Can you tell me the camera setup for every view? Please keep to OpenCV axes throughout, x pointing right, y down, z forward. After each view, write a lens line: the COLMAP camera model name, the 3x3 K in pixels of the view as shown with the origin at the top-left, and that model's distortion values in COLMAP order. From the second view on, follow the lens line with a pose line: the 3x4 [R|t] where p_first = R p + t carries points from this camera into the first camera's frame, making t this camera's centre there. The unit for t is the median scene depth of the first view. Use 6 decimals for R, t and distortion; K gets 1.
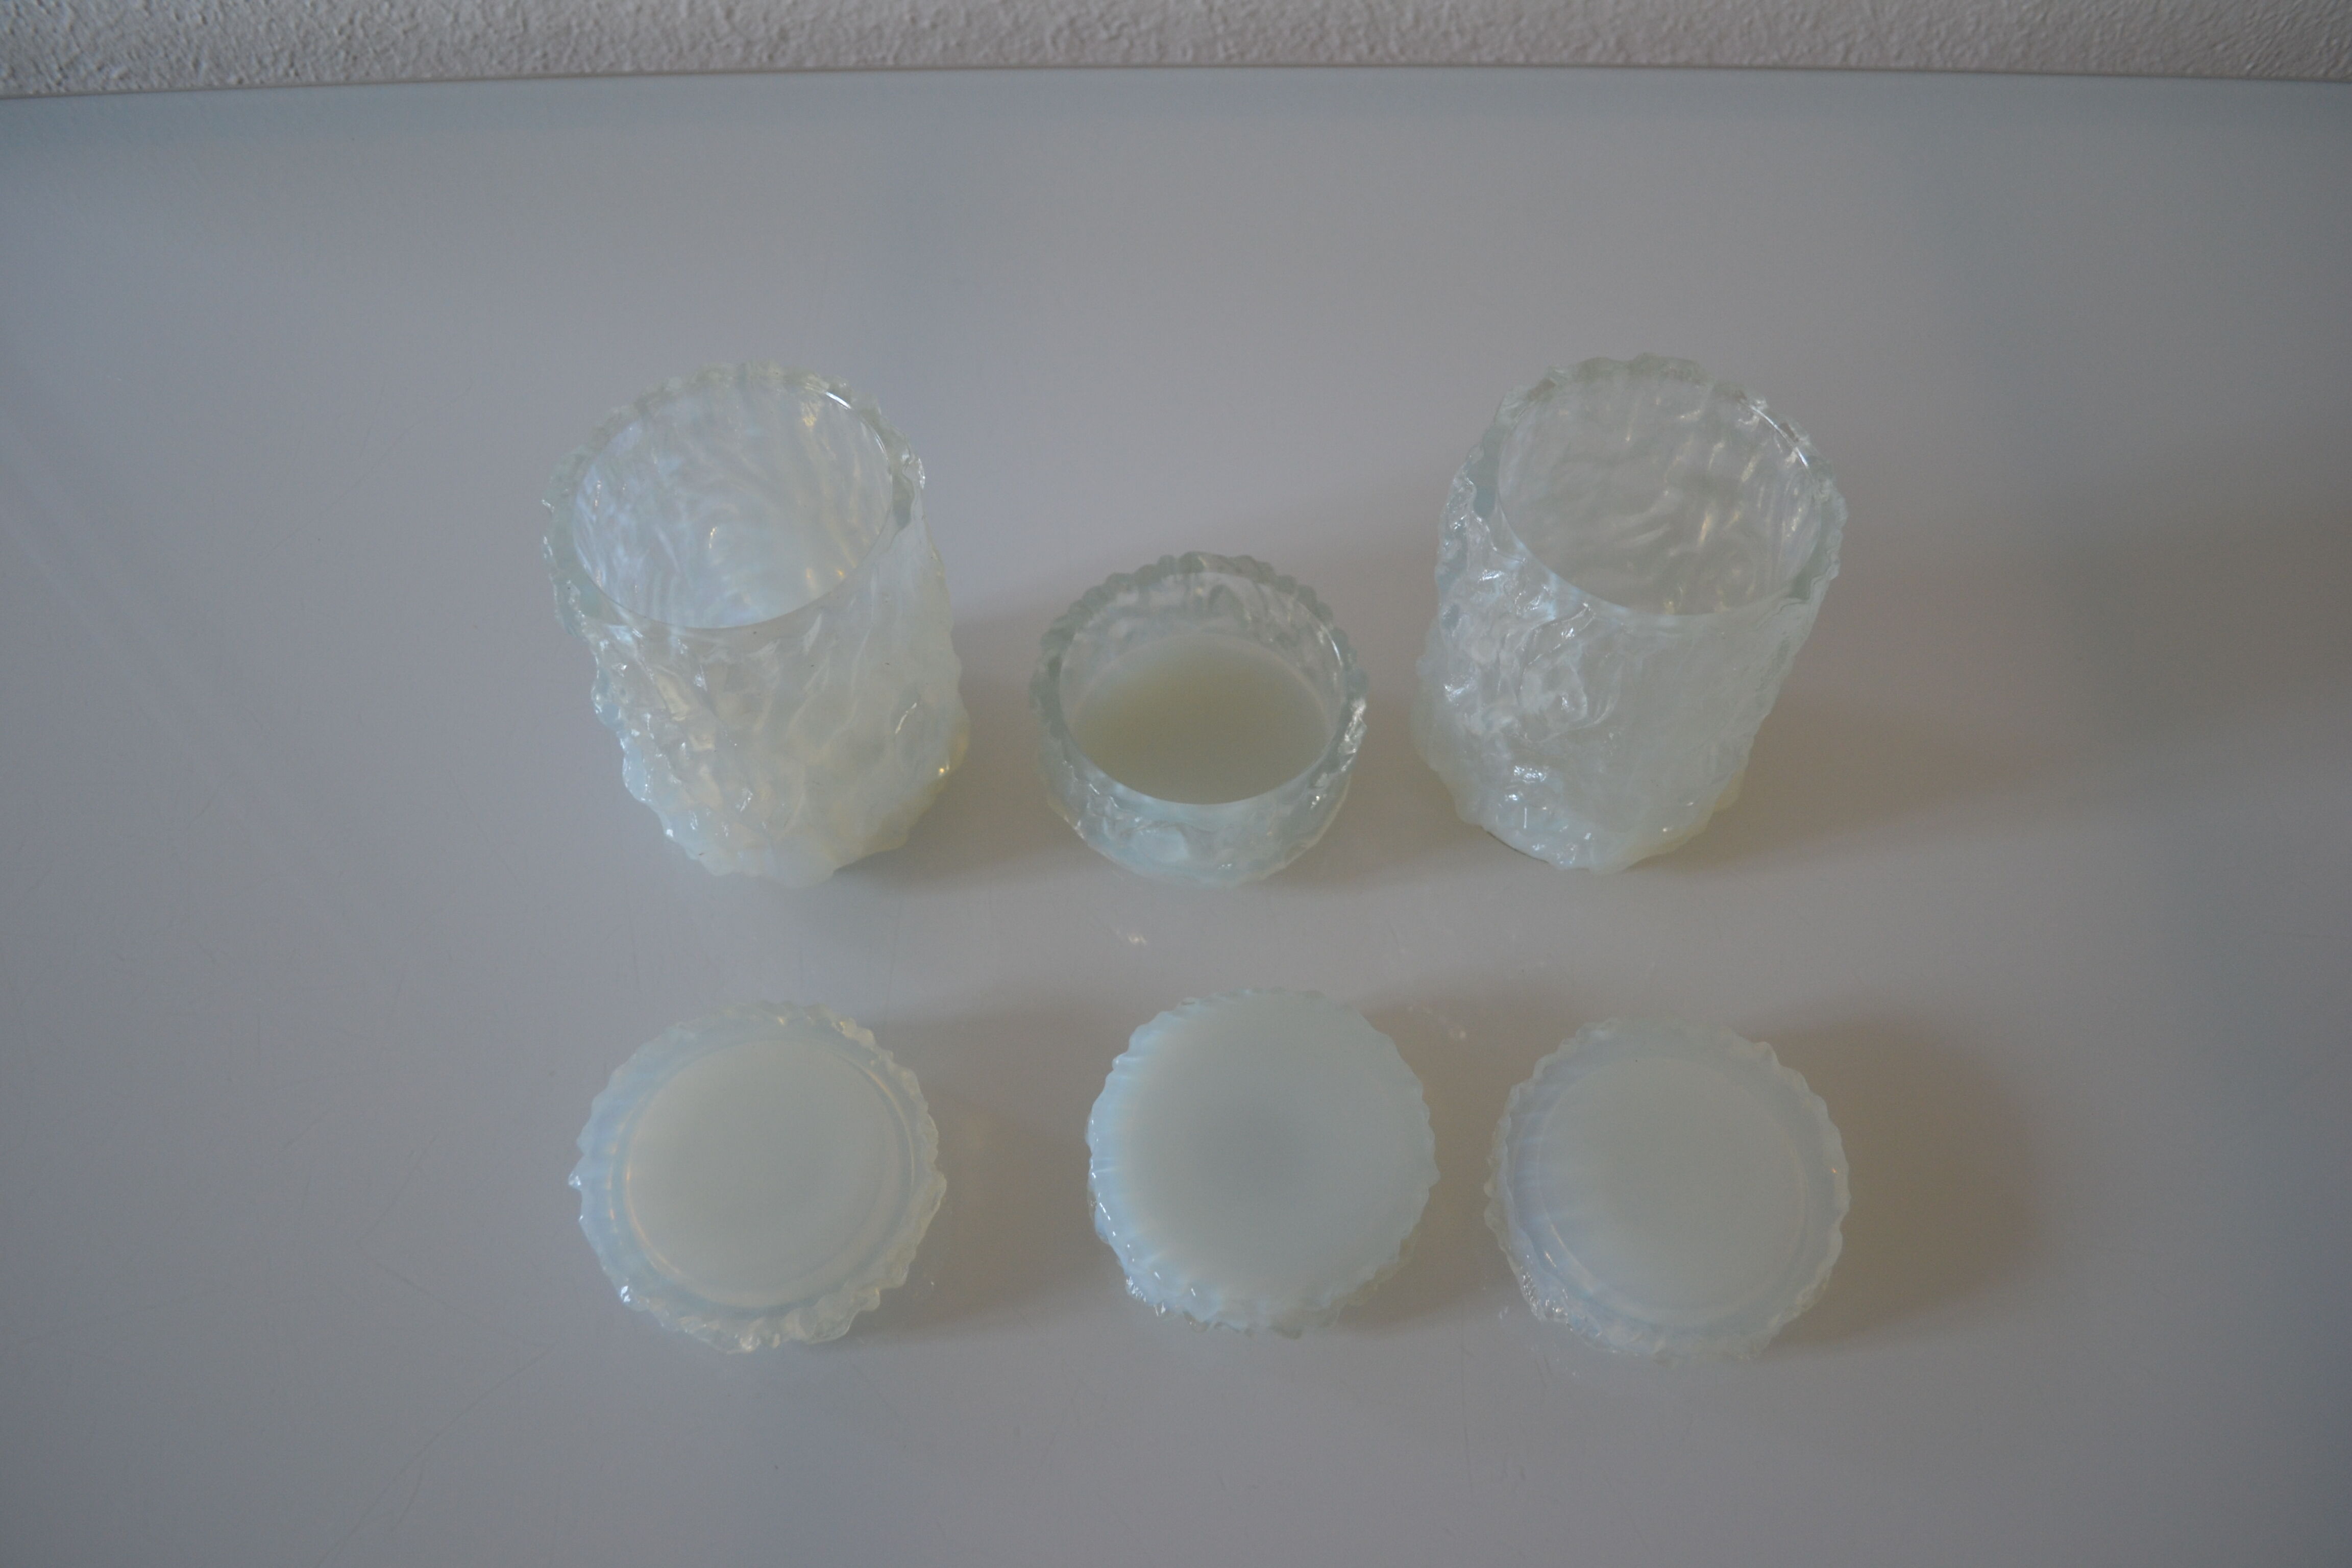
lens RADIAL K [[1818.0, 0, 1180.4], [0, 1818.0, 786.1], [0, 0, 1]] dist [-0.087067, 0.008957]
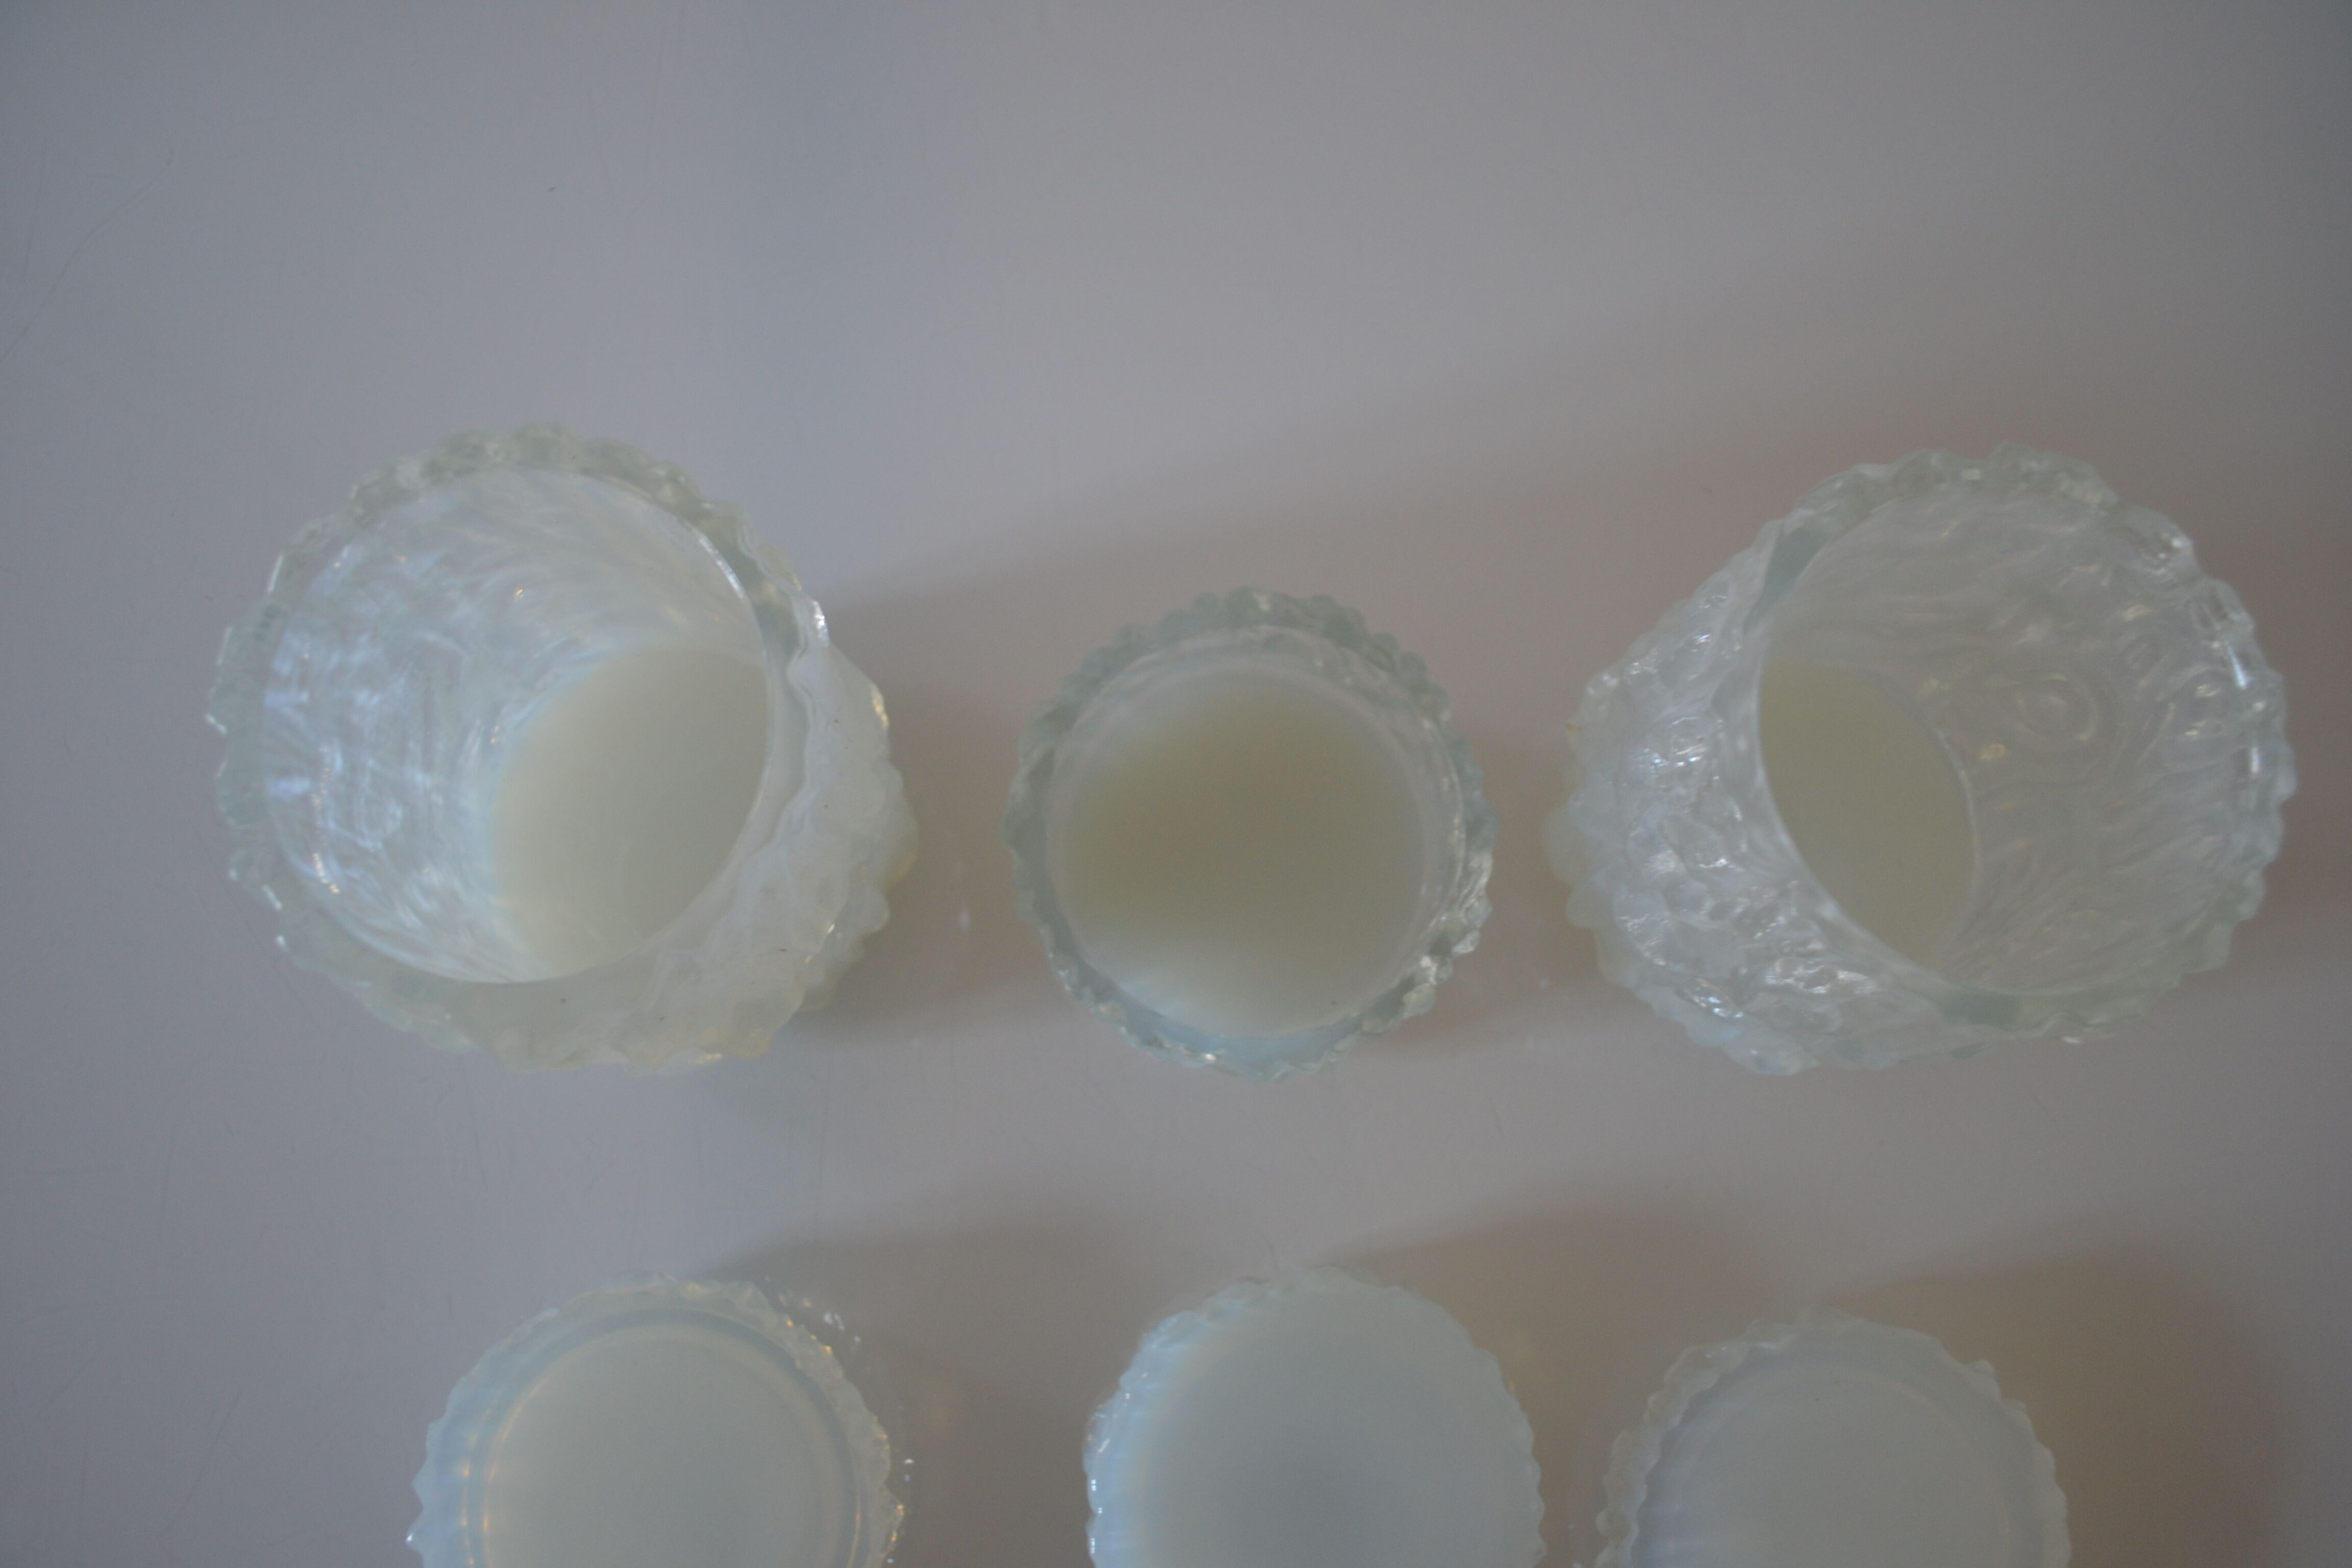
lens RADIAL K [[1818.0, 0, 1180.4], [0, 1818.0, 786.1], [0, 0, 1]] dist [-0.087067, 0.008957]
pose [[0.999659, 0.020514, 0.016172, -0.018582], [-0.025018, 0.929943, 0.366850, -0.216564], [-0.007514, -0.367130, 0.930139, 0.249856]]
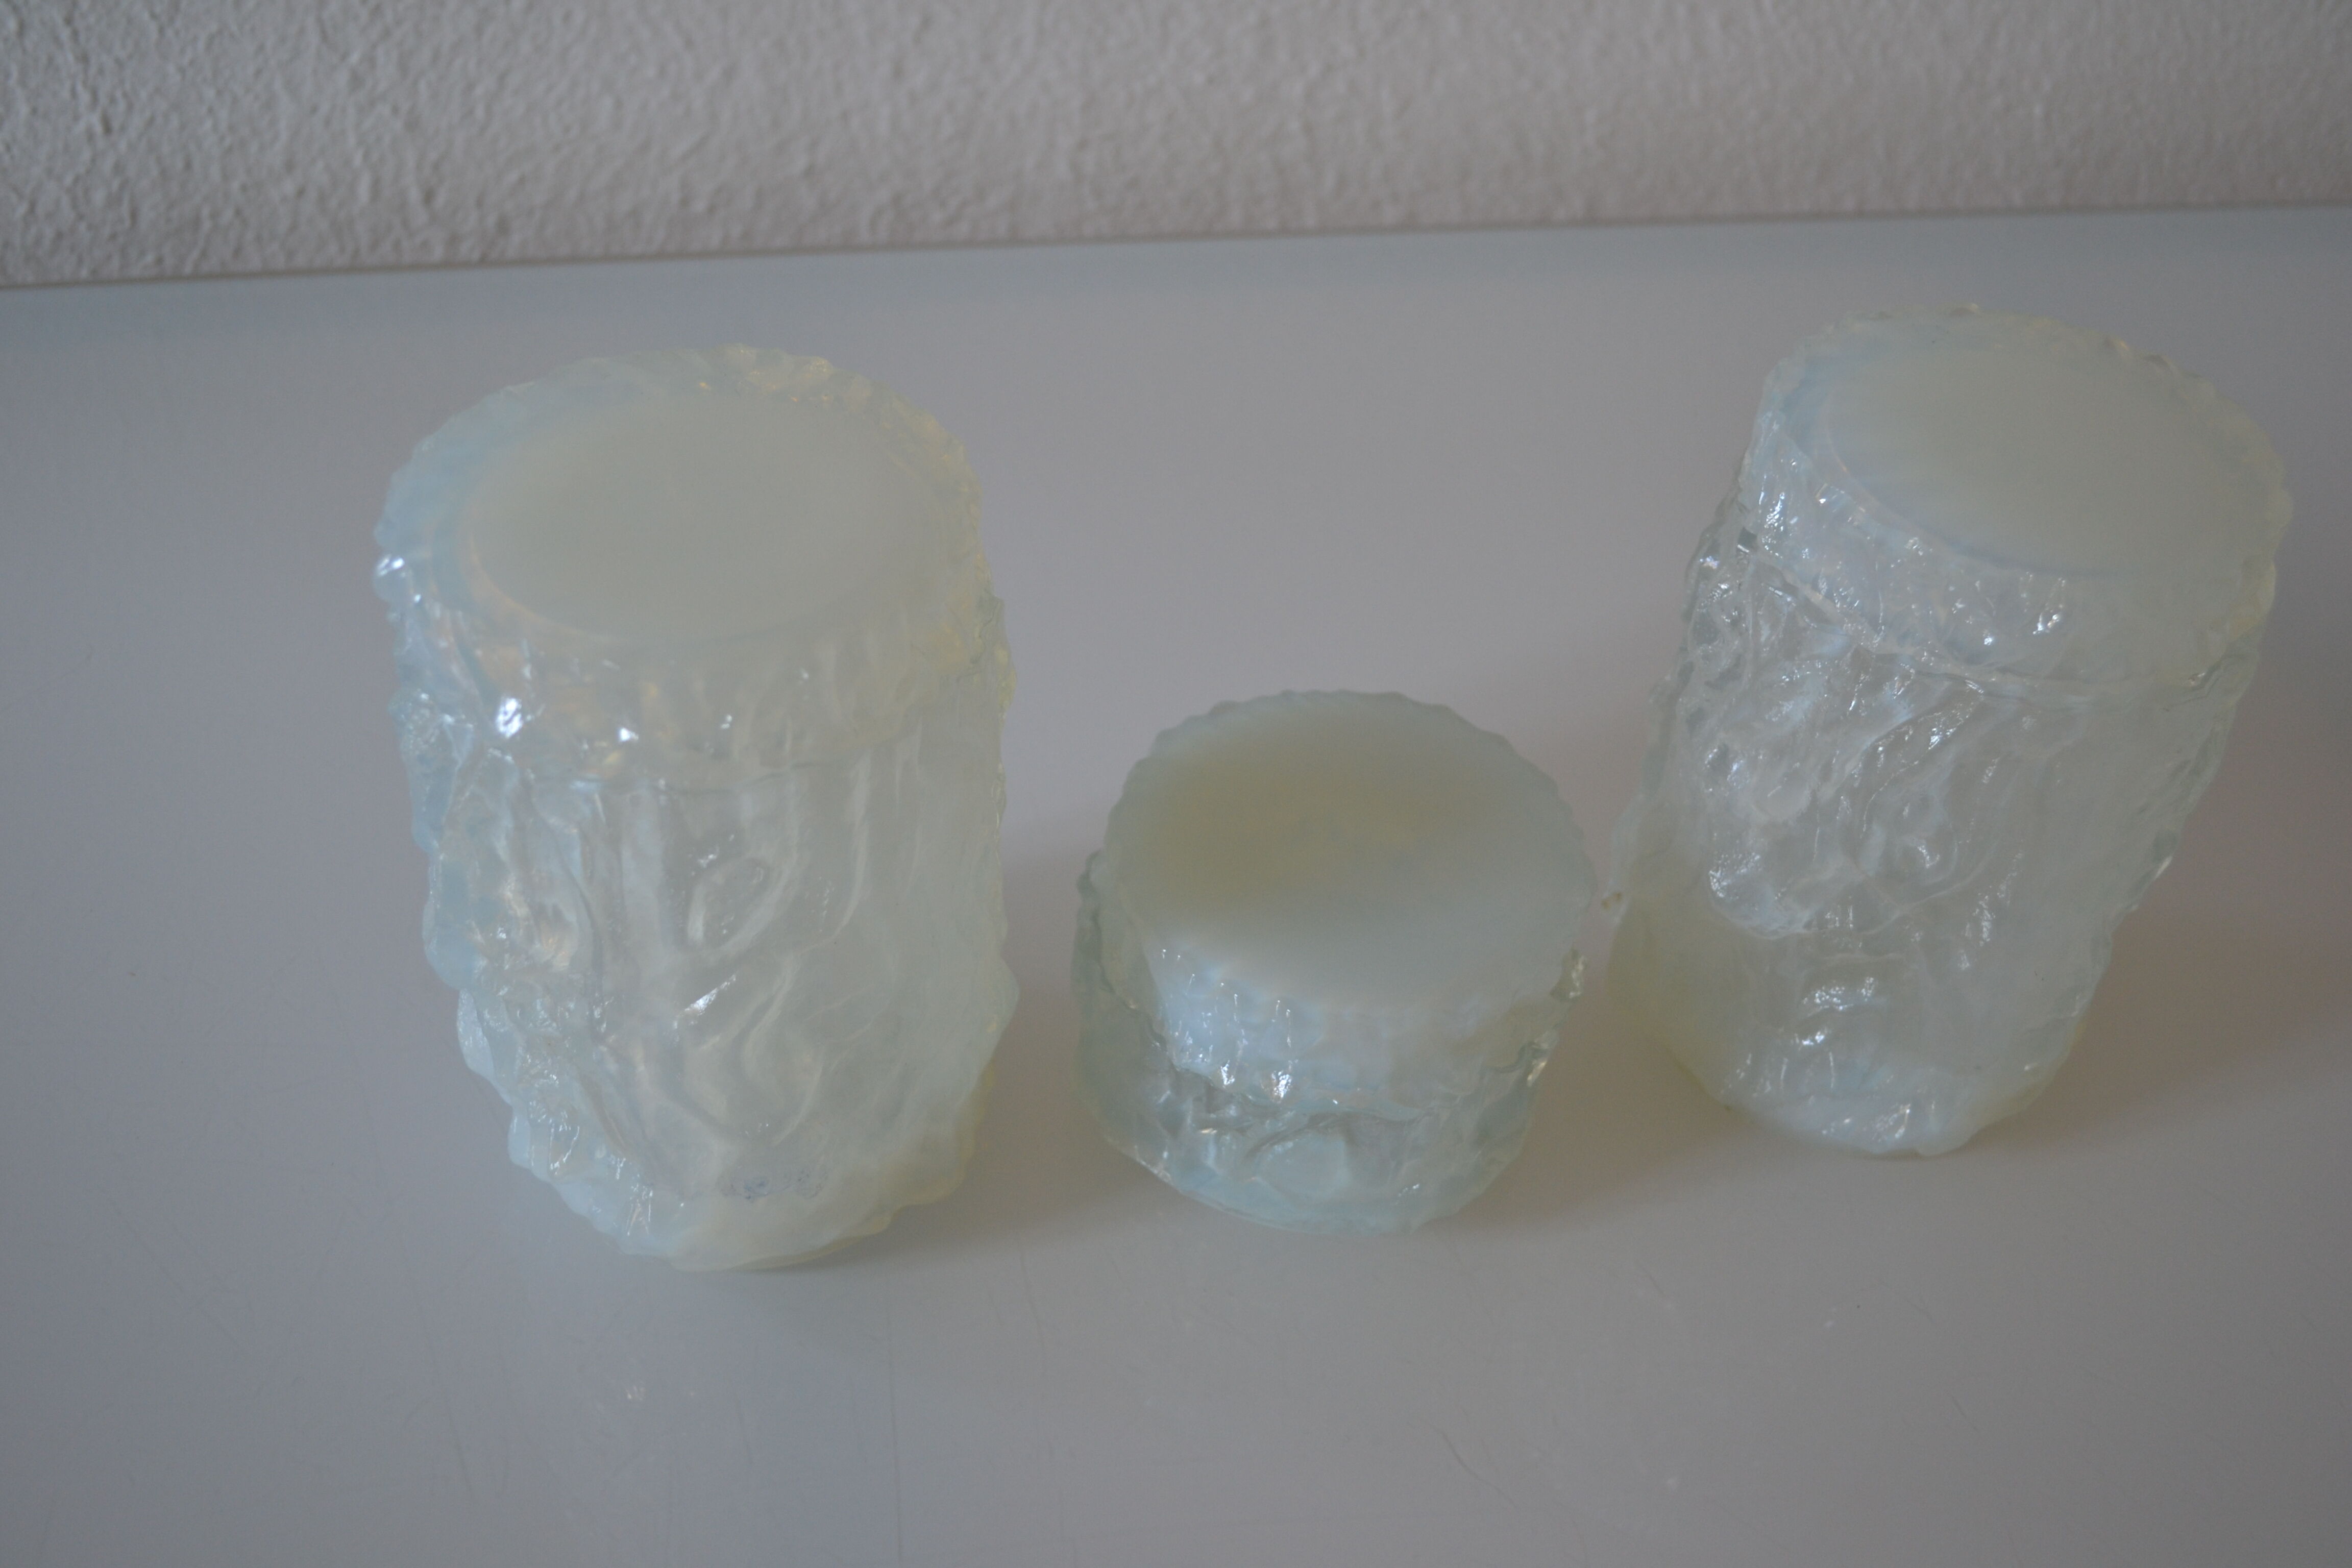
lens RADIAL K [[2306.1, 0, 1173.5], [0, 2306.1, 795.0], [0, 0, 1]] dist [-0.068021, 0.008369]
pose [[0.983643, -0.070832, 0.165617, -0.124437], [0.112008, 0.960587, -0.254414, 0.073016], [-0.141069, 0.268803, 0.952809, 0.131326]]
